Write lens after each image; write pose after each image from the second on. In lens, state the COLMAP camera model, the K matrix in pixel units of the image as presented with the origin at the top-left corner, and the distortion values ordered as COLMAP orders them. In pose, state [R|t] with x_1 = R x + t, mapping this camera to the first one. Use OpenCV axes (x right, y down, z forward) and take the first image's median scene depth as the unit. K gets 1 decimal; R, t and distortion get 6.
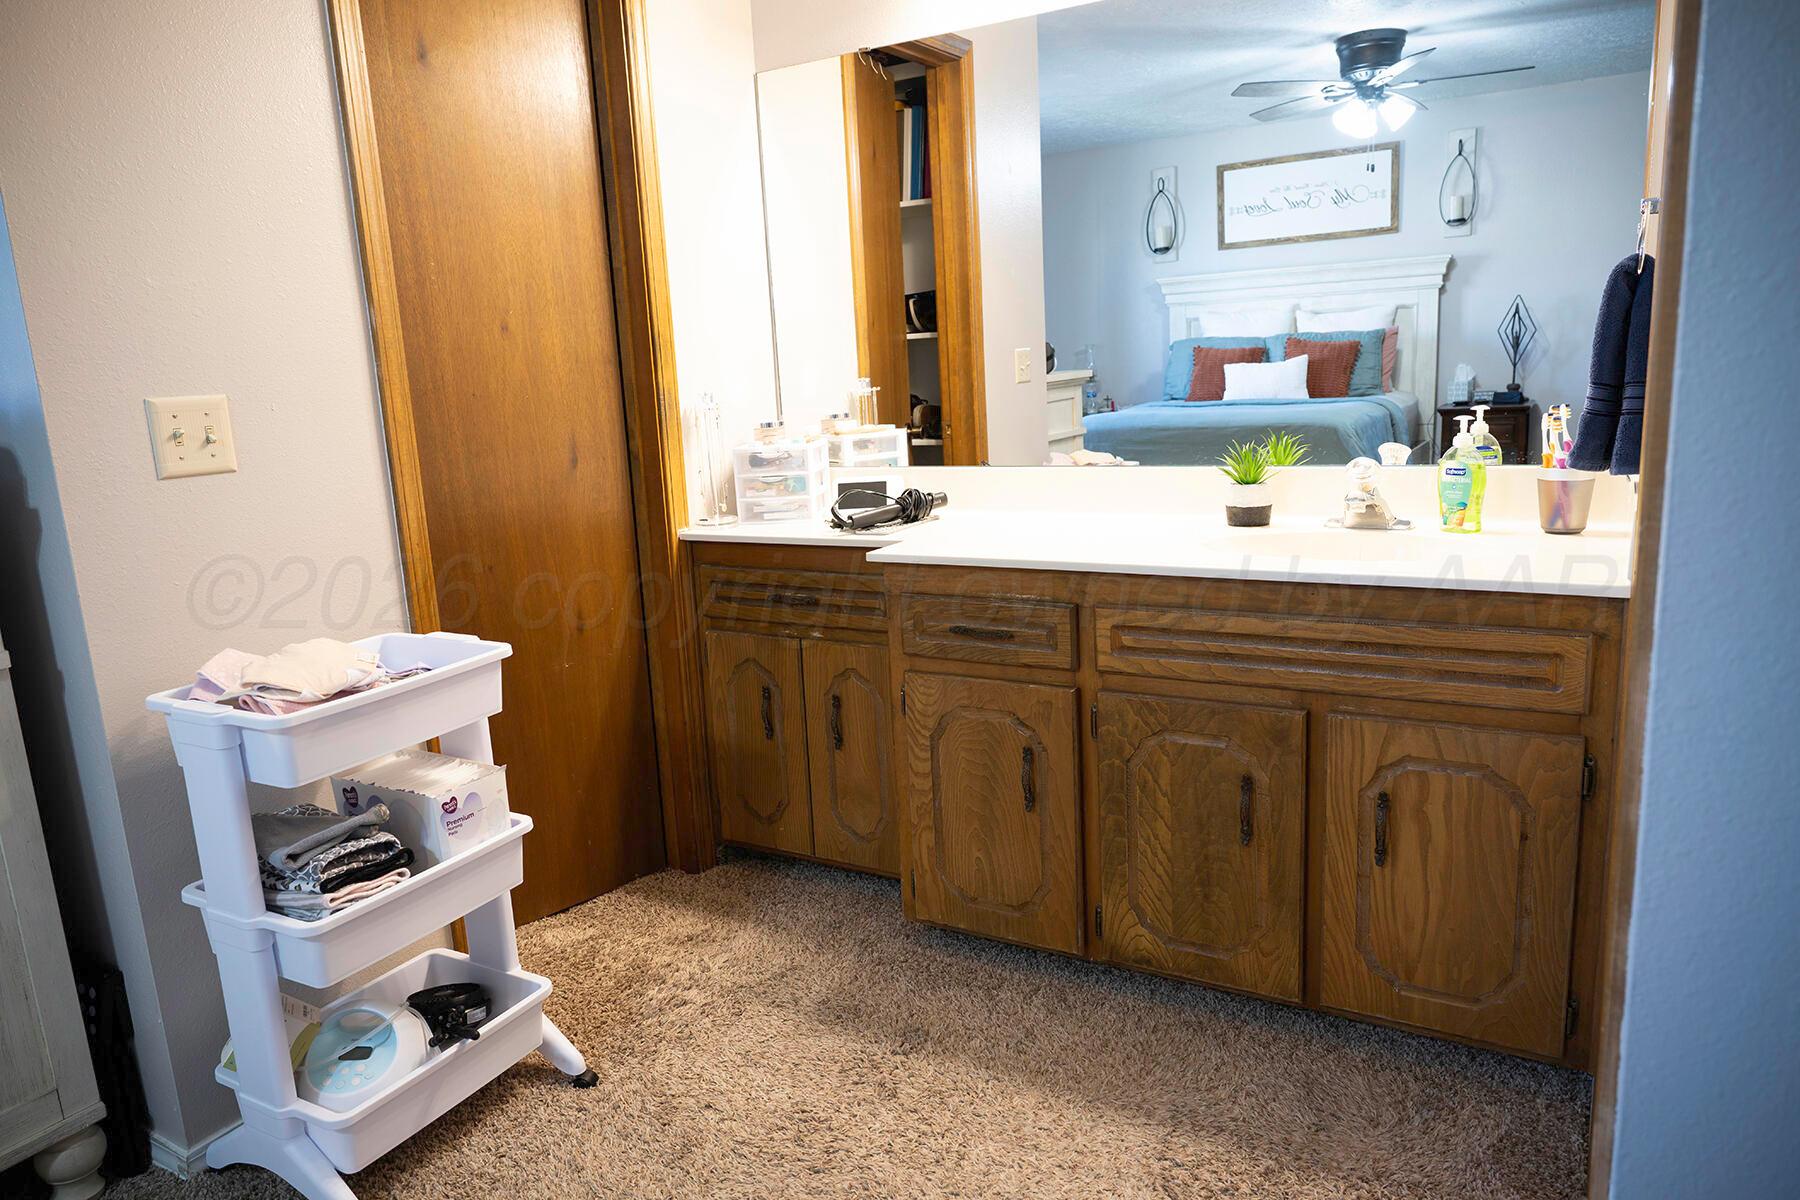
lens RADIAL K [[1206.9, 0, 896.9], [0, 1206.9, 594.1], [0, 0, 1]] dist [-0.001145, 0.000202]
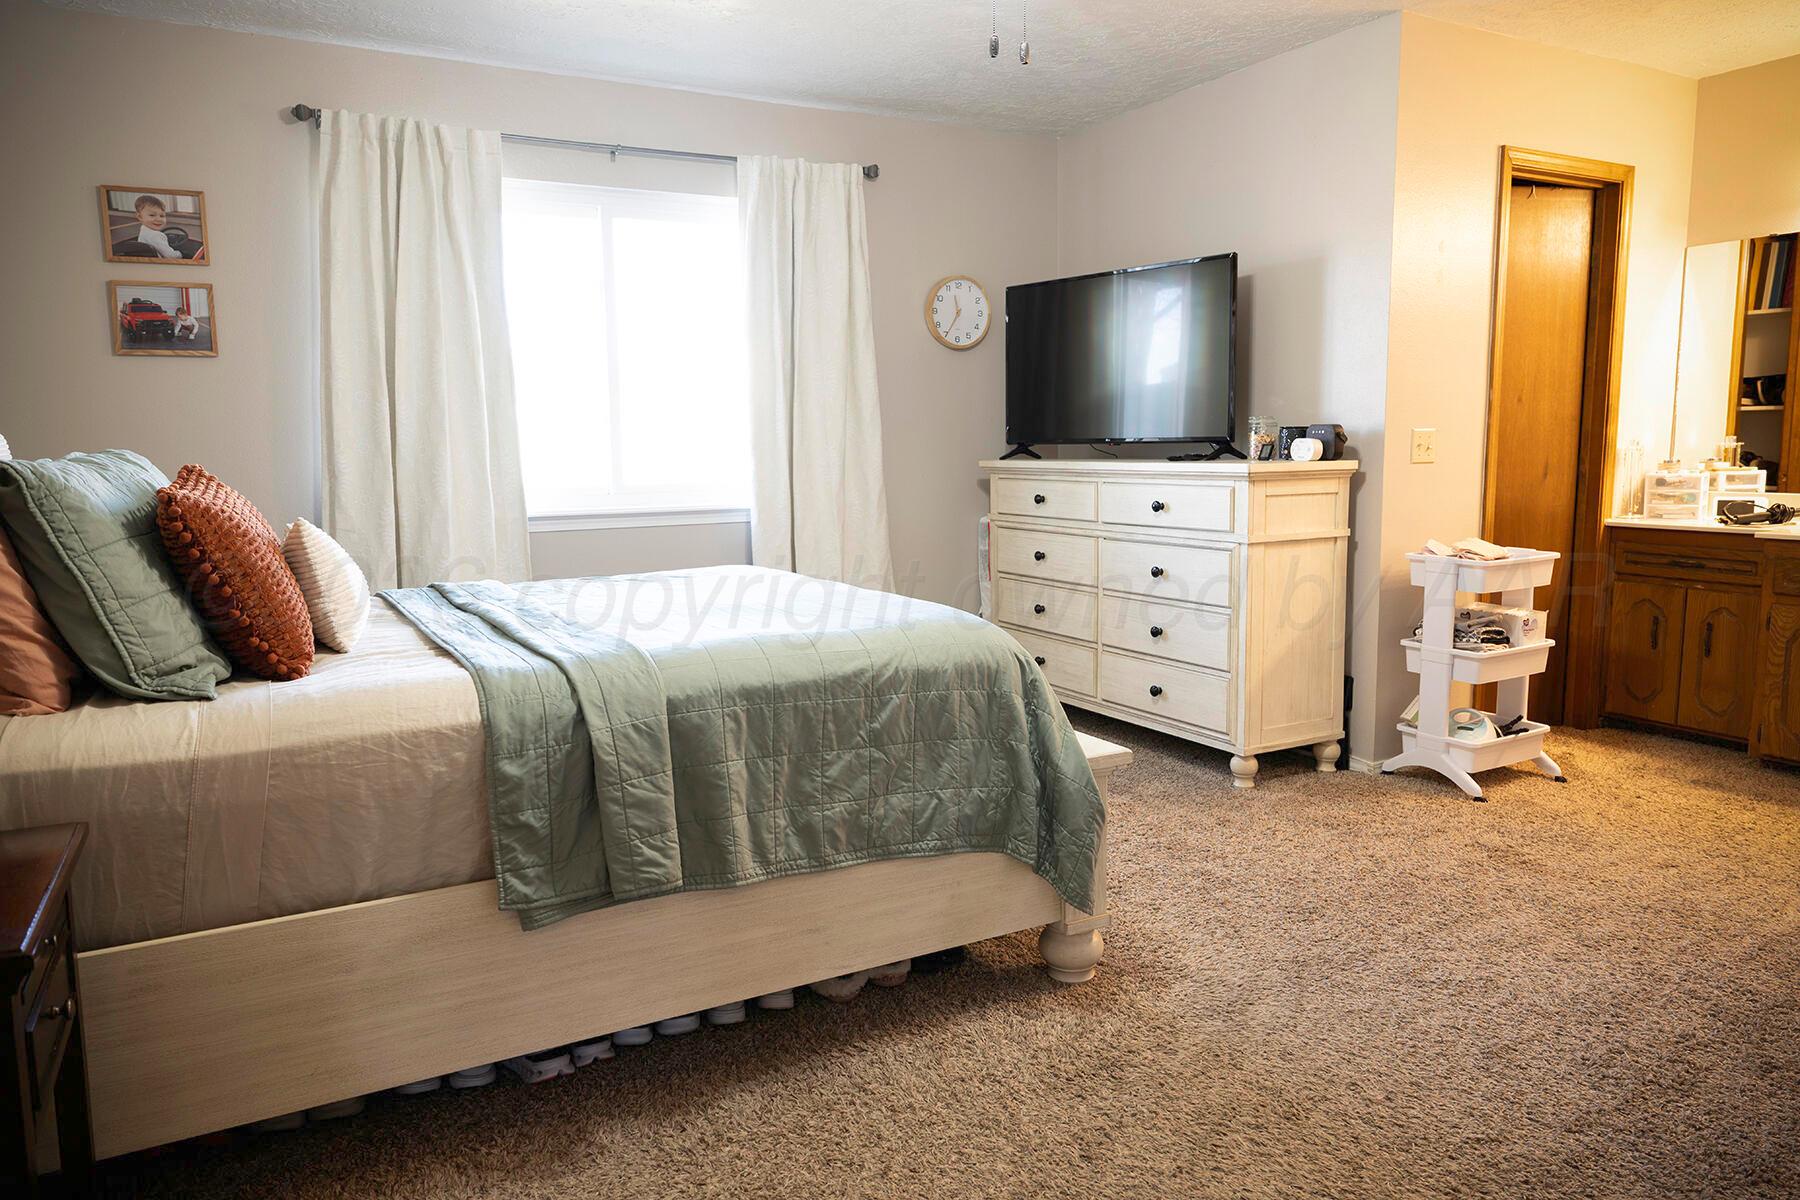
lens RADIAL K [[1206.9, 0, 896.9], [0, 1206.9, 594.1], [0, 0, 1]] dist [-0.001145, 0.000202]
pose [[0.858616, 0.104762, -0.501800, -0.178715], [-0.127558, 0.991768, -0.011207, 0.201855], [0.496495, 0.073631, 0.864911, -0.975290]]
